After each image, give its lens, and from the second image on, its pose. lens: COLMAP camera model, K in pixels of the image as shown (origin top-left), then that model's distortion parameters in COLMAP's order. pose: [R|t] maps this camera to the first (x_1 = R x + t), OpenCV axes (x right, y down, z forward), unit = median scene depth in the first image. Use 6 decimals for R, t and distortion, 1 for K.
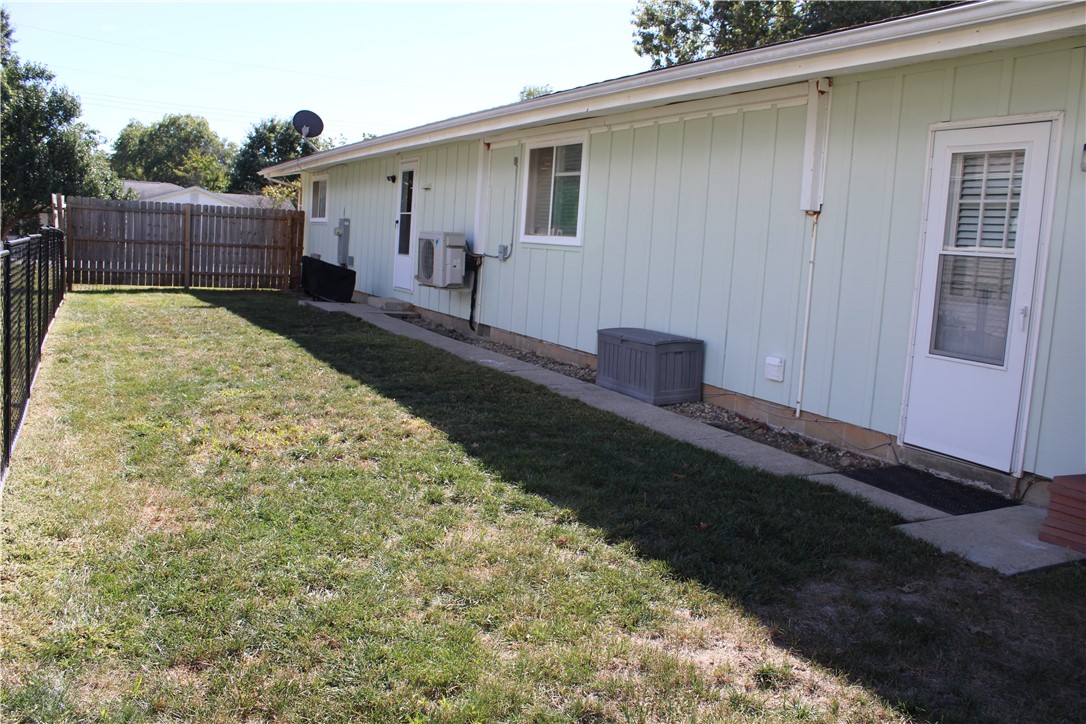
lens RADIAL K [[899.3, 0, 551.7], [0, 899.3, 354.5], [0, 0, 1]] dist [-0.168280, 0.153427]
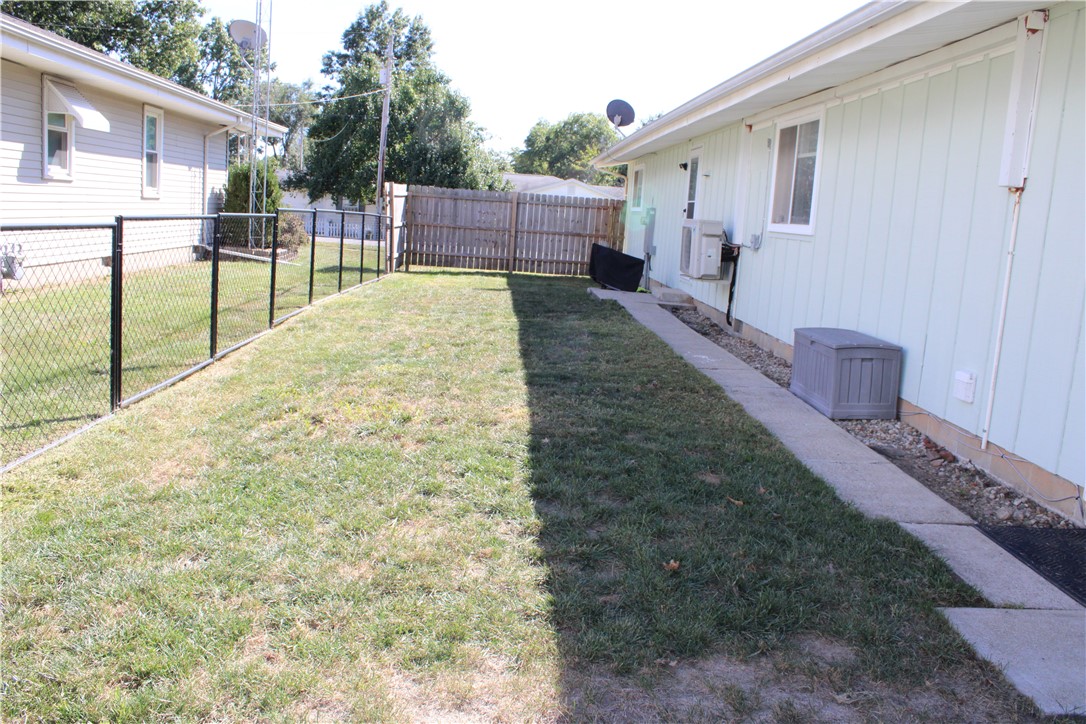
lens RADIAL K [[899.3, 0, 551.7], [0, 899.3, 354.5], [0, 0, 1]] dist [-0.168280, 0.153427]
pose [[0.906223, 0.065940, -0.417627, 0.140141], [-0.064030, 0.997775, 0.018599, -0.002021], [0.417924, 0.009886, 0.908428, 0.077403]]
